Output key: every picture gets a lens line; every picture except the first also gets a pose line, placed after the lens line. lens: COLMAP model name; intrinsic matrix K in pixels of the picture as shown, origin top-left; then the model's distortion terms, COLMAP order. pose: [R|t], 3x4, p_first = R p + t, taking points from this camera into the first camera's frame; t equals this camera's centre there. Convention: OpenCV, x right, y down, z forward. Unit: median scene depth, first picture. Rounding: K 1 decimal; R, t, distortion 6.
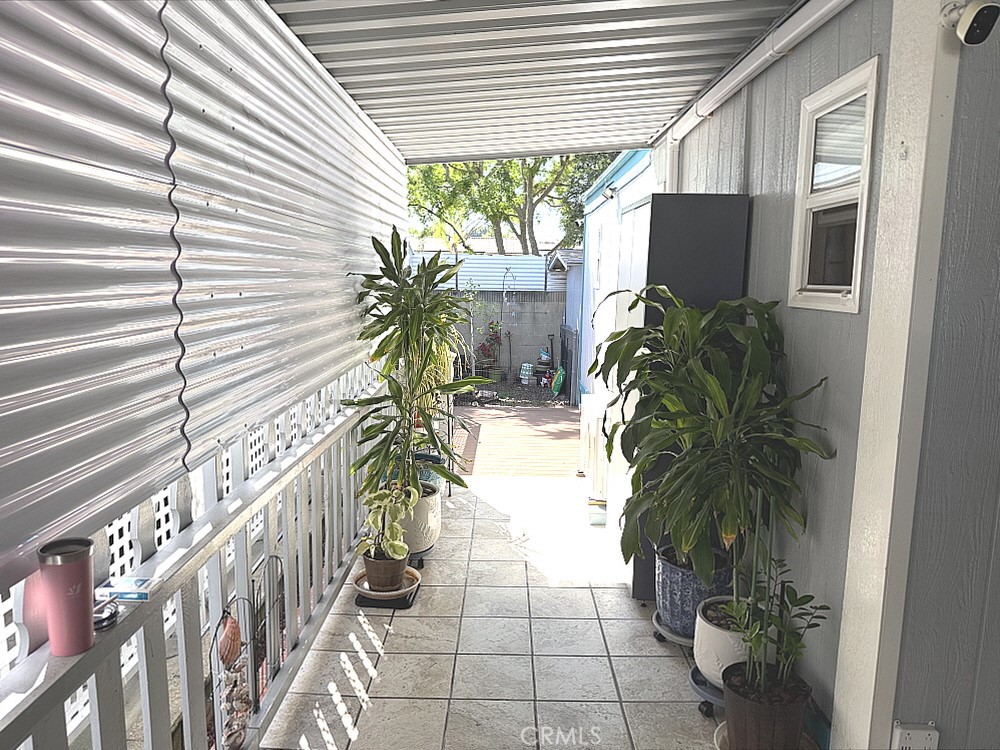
lens RADIAL K [[717.8, 0, 496.4], [0, 717.8, 382.2], [0, 0, 1]] dist [0.121348, -0.202017]
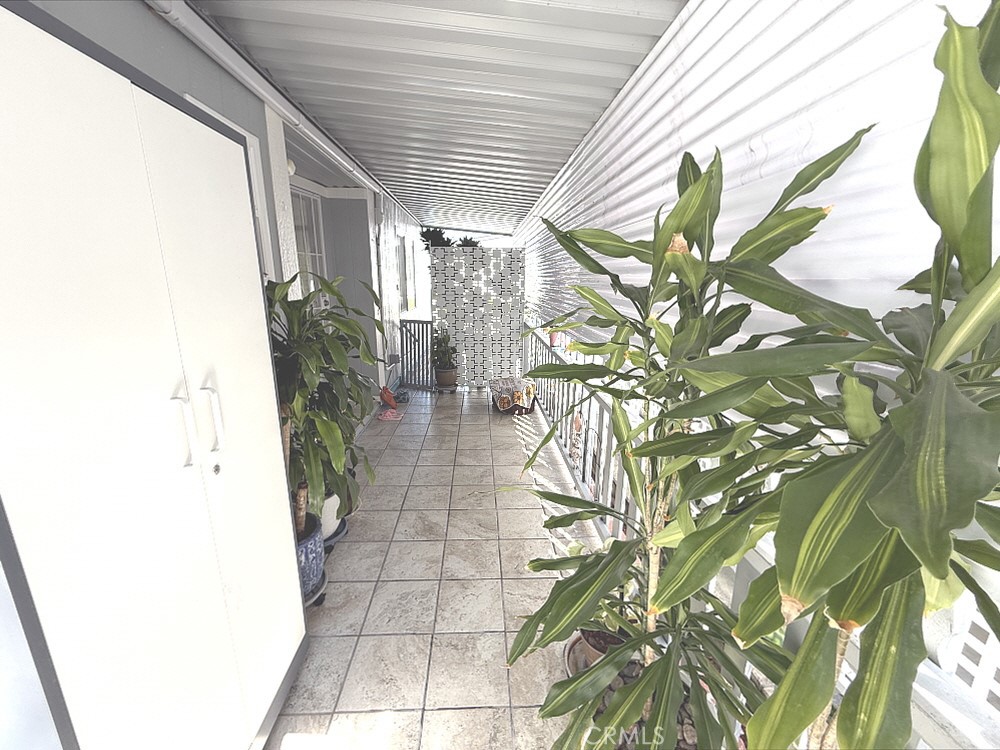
lens RADIAL K [[415.4, 0, 500.0], [0, 415.4, 375.0], [0, 0, 1]] dist [0.001846, 0.000090]
pose [[-0.997782, -0.006248, -0.066276, -0.003468], [-0.030699, 0.926585, 0.374830, -0.197116], [0.059068, 0.376033, -0.924722, 1.377474]]
